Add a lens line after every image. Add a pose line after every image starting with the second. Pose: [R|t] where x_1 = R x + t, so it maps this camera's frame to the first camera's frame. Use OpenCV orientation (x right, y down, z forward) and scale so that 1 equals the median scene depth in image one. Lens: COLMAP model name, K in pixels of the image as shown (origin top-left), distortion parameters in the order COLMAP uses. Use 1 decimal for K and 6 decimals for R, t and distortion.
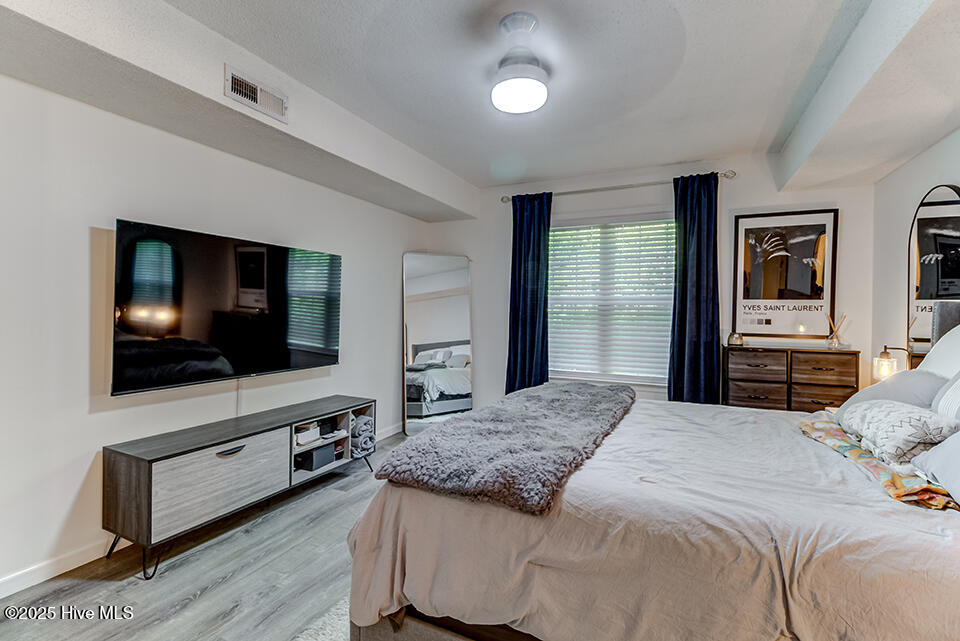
lens RADIAL K [[431.0, 0, 476.4], [0, 431.0, 313.5], [0, 0, 1]] dist [-0.009710, -0.000204]
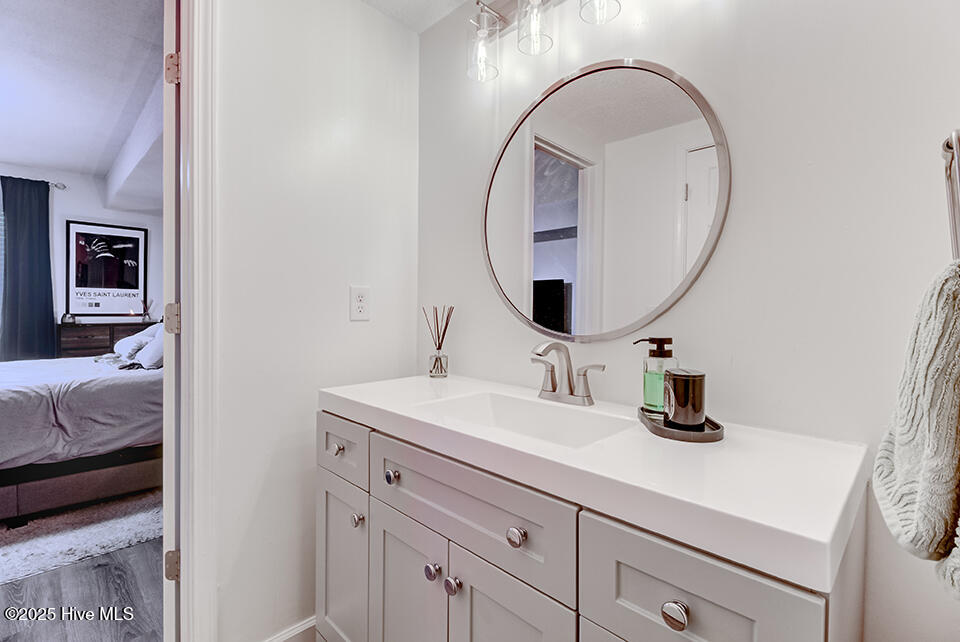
lens RADIAL K [[448.7, 0, 483.8], [0, 448.7, 316.2], [0, 0, 1]] dist [-0.003107, -0.002660]
pose [[0.333463, -0.019442, 0.942563, -0.228395], [0.007899, 0.999810, 0.017828, 0.039090], [-0.942730, 0.001500, 0.333553, -0.592814]]
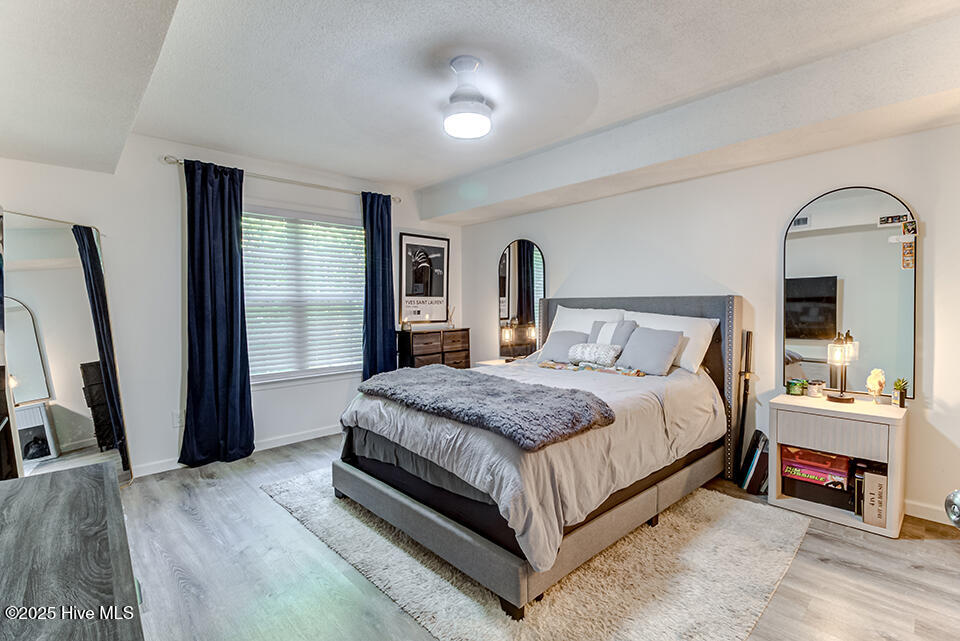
lens RADIAL K [[448.7, 0, 473.9], [0, 448.7, 314.6], [0, 0, 1]] dist [-0.003107, -0.002660]
pose [[0.359362, -0.032815, 0.932621, -0.618413], [0.021752, 0.999405, 0.026784, -0.008939], [-0.932945, 0.010662, 0.359862, 0.305552]]
